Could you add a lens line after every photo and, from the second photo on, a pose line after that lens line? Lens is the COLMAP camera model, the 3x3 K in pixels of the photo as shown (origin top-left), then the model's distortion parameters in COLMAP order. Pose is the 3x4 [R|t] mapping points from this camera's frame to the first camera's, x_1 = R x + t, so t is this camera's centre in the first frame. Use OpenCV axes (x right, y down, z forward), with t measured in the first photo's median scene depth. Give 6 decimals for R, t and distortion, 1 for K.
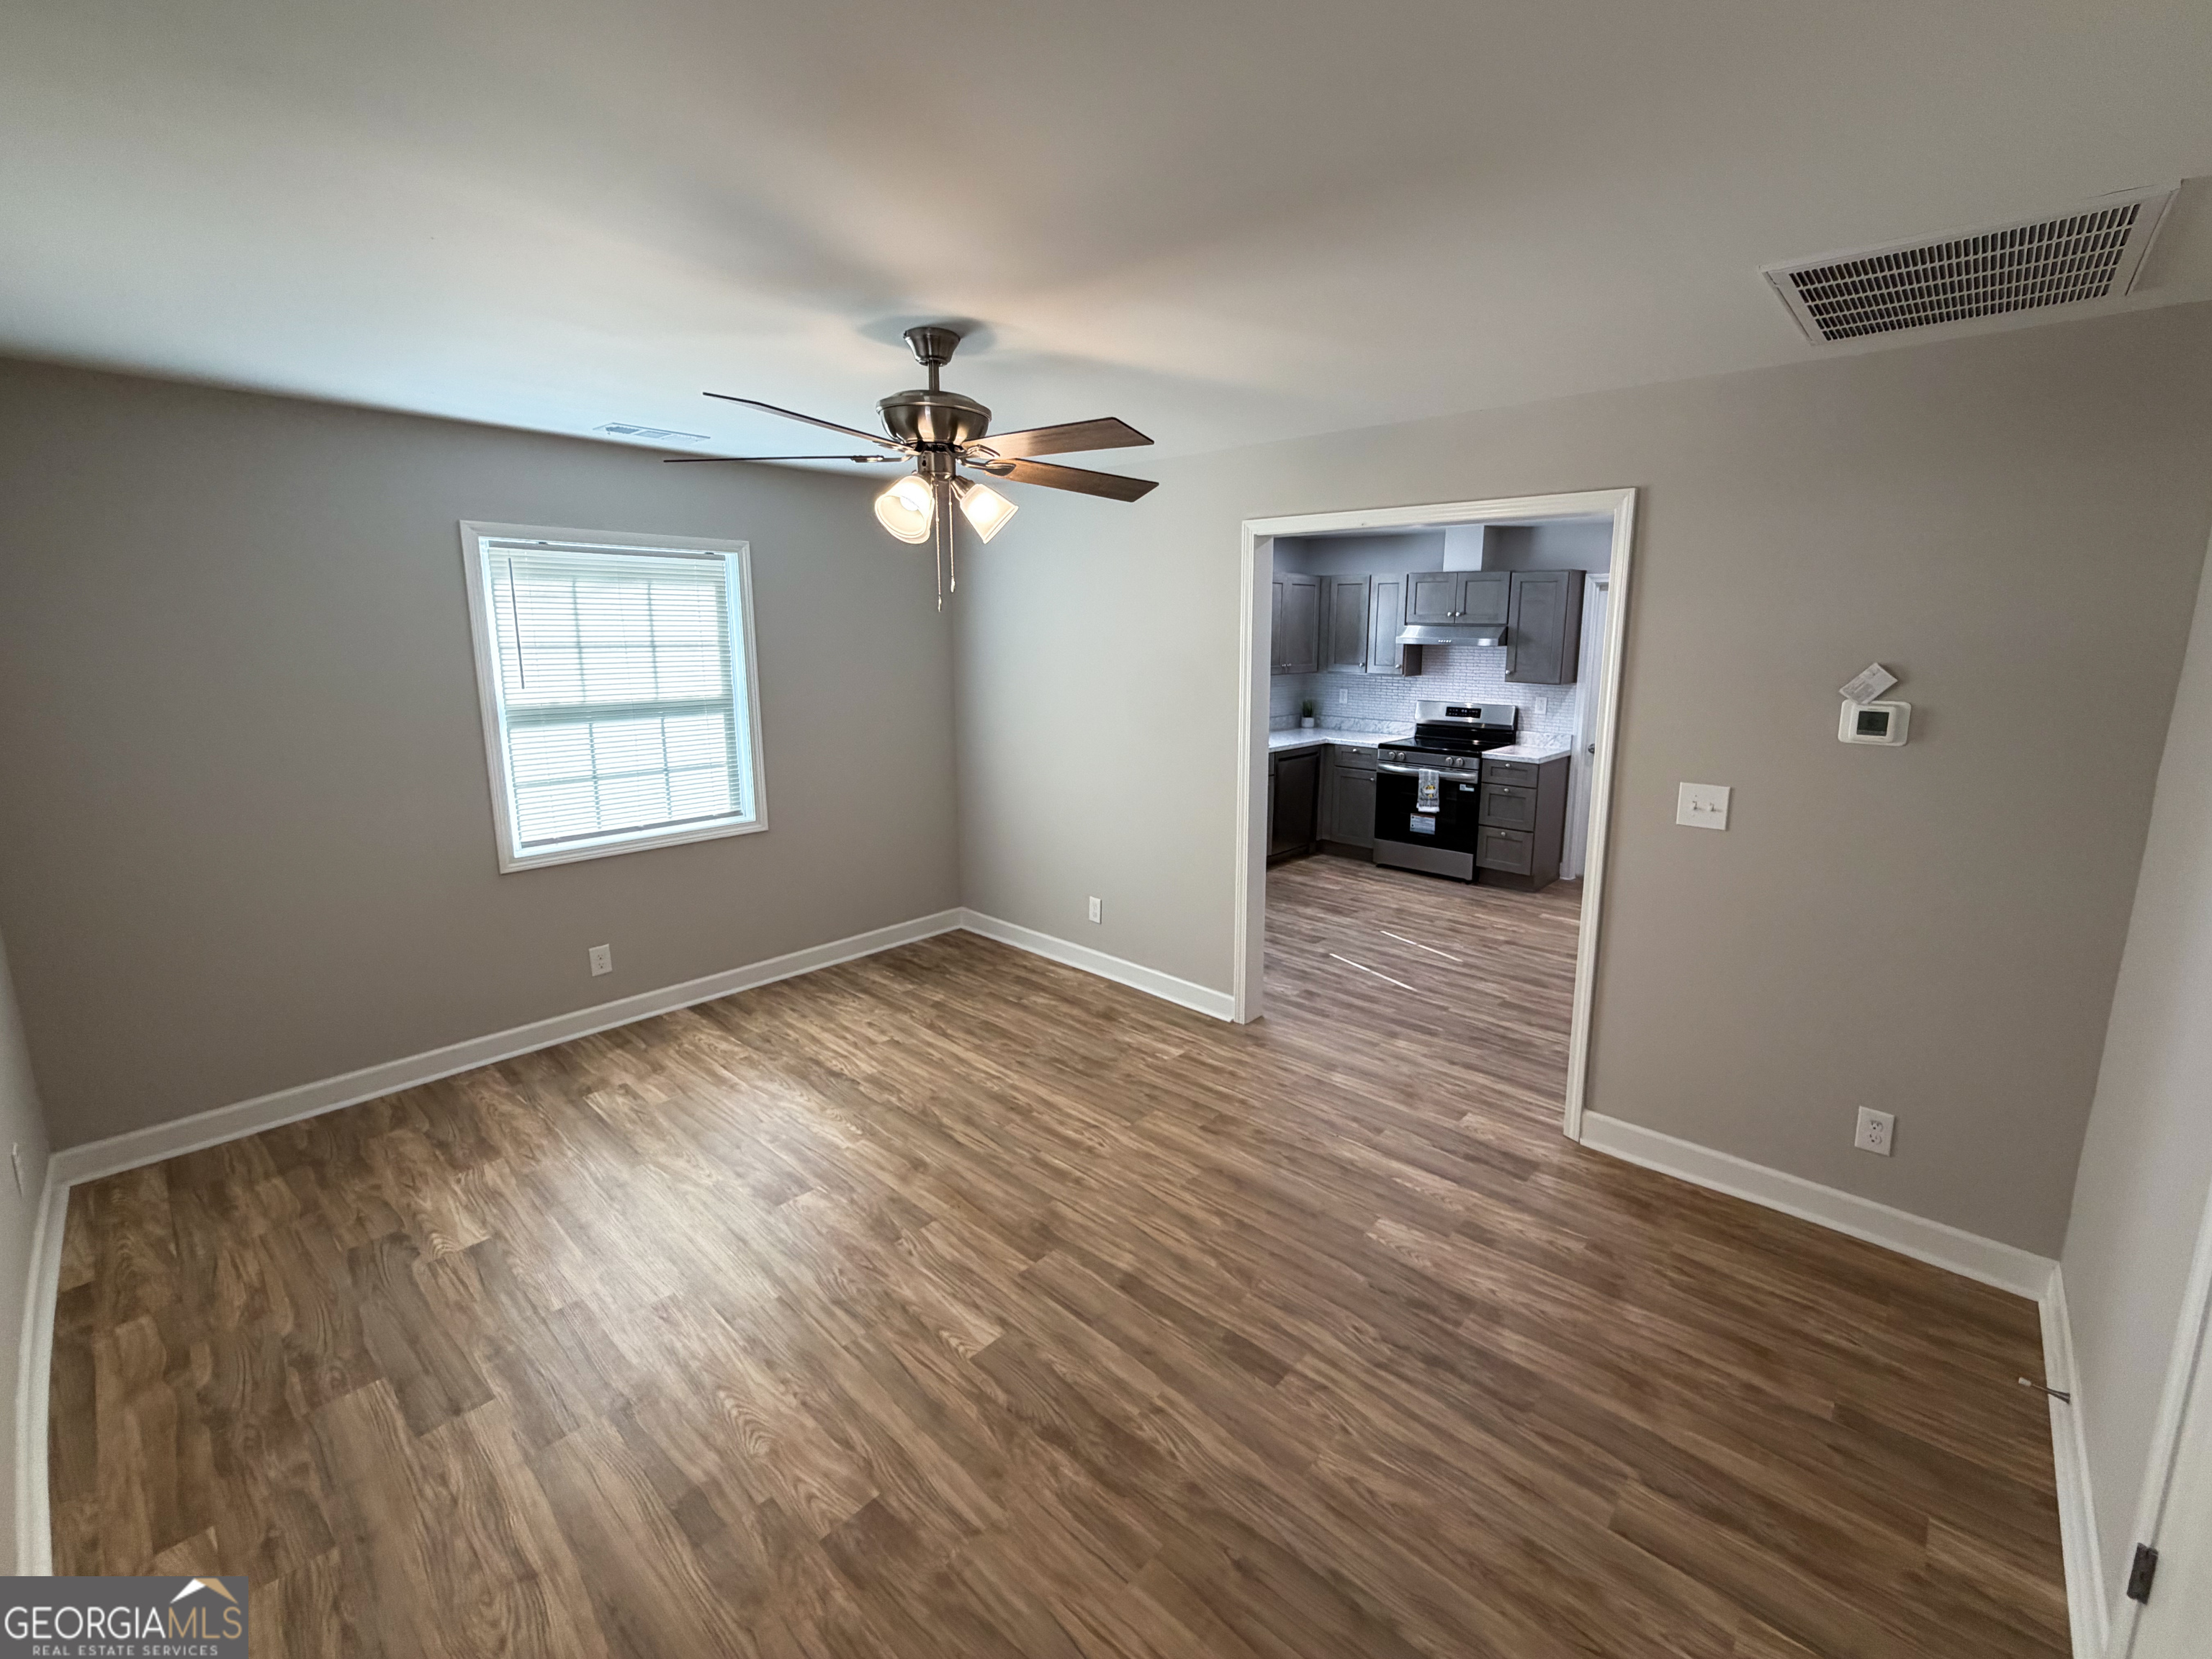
lens RADIAL K [[940.7, 0, 1157.1], [0, 940.7, 771.5], [0, 0, 1]] dist [-0.005331, 0.000701]
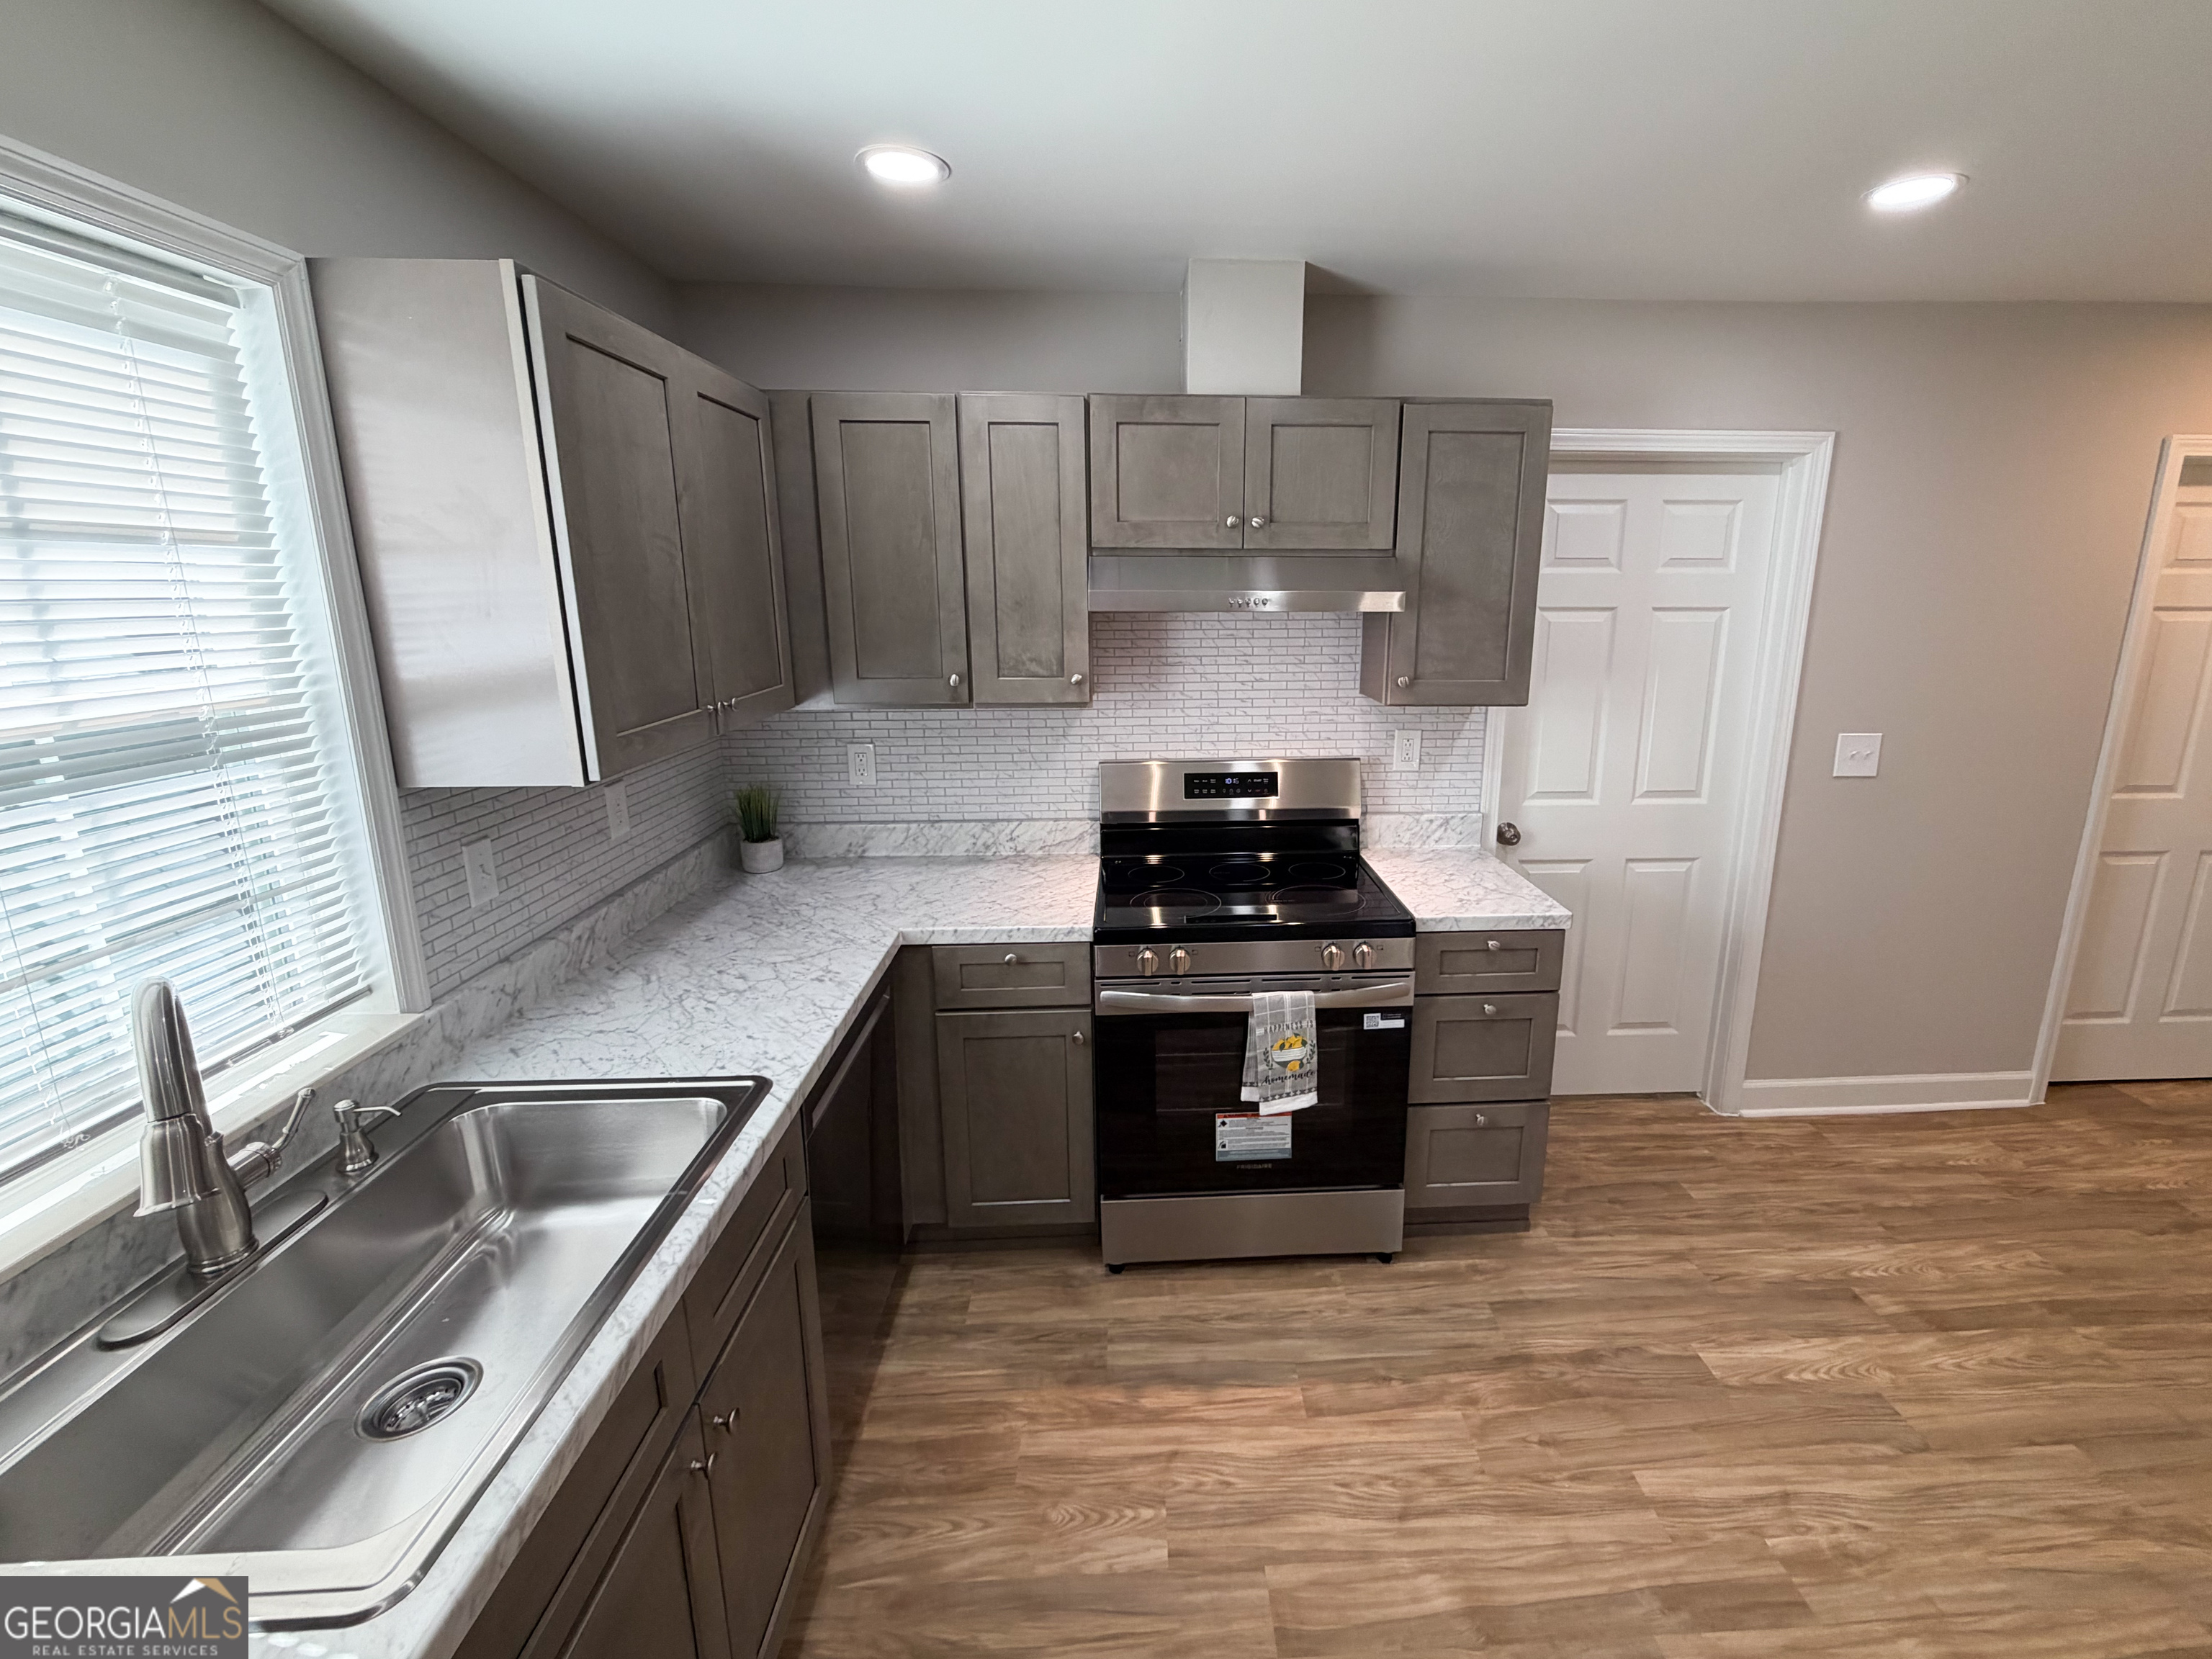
lens RADIAL K [[940.7, 0, 1172.4], [0, 940.7, 793.1], [0, 0, 1]] dist [-0.005331, 0.000701]
pose [[0.718272, -0.160620, 0.676969, 0.079905], [0.119776, 0.987008, 0.107097, -0.185918], [-0.685375, 0.004160, 0.728178, 1.304492]]
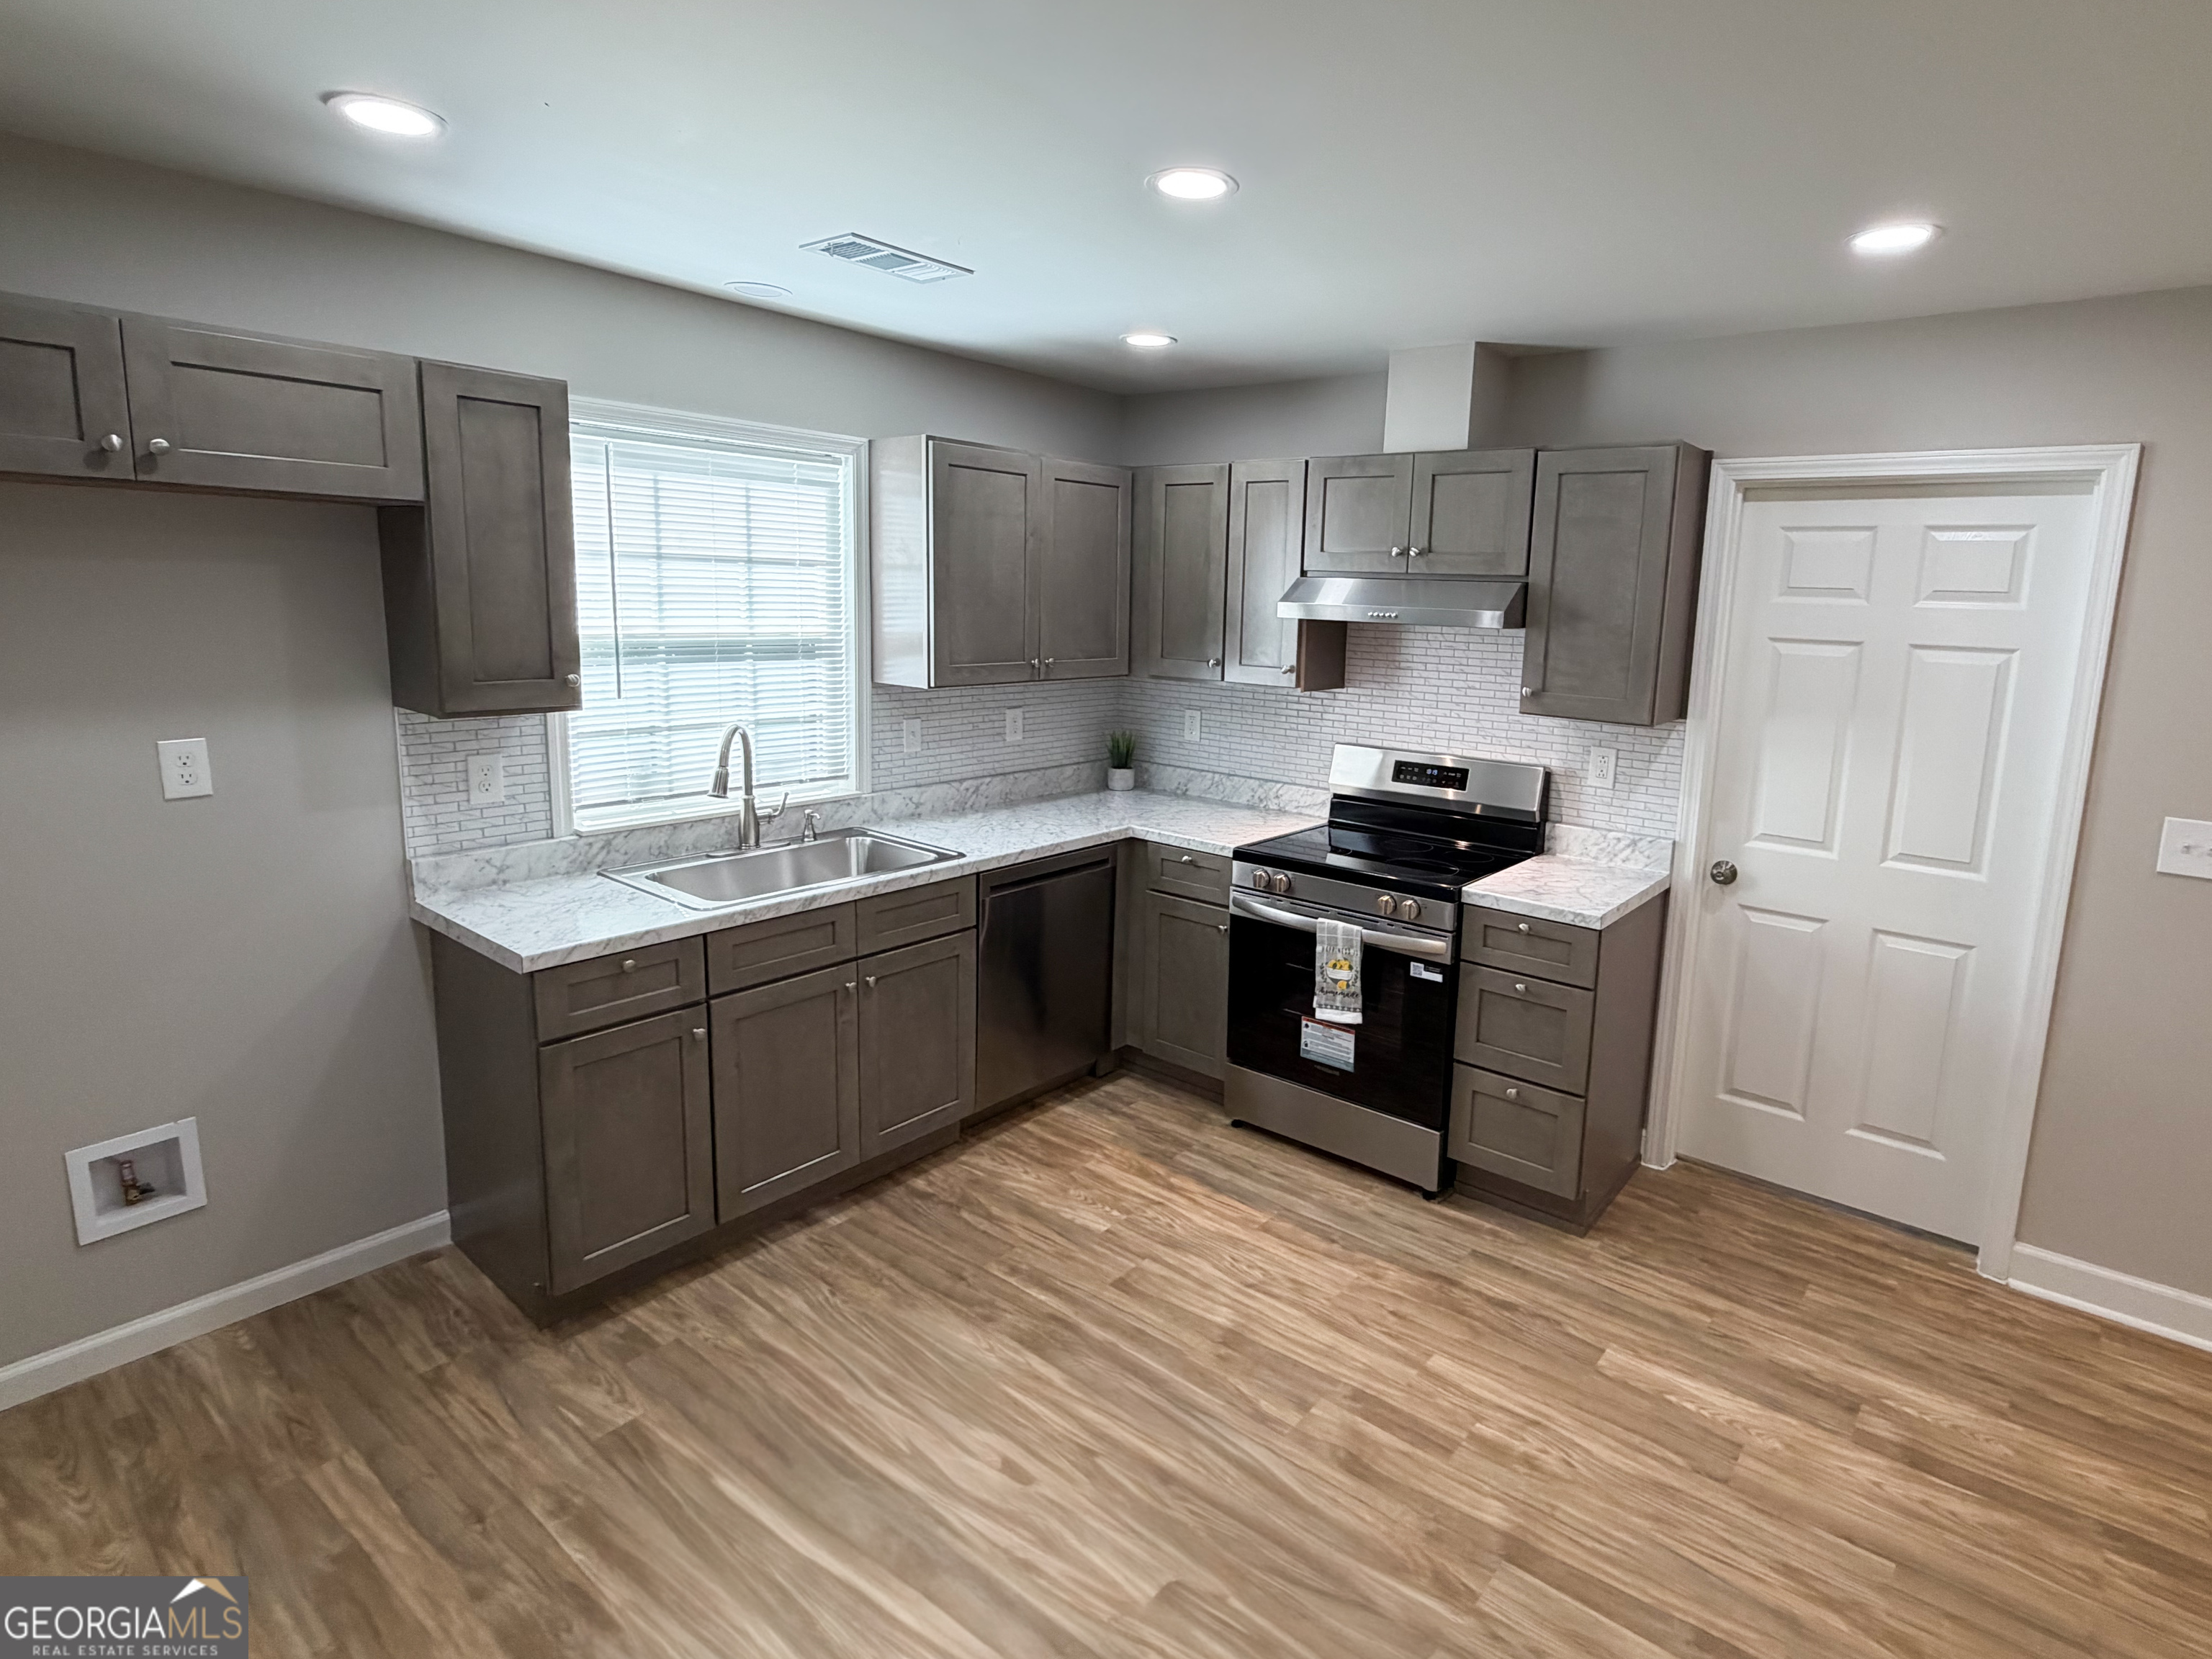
lens RADIAL K [[1121.7, 0, 1197.8], [0, 1121.7, 777.0], [0, 0, 1]] dist [-0.005689, 0.000907]
pose [[0.997902, 0.010079, 0.063950, 0.323529], [-0.010347, 0.999939, 0.003866, -0.112420], [-0.063907, -0.004519, 0.997946, 0.845358]]
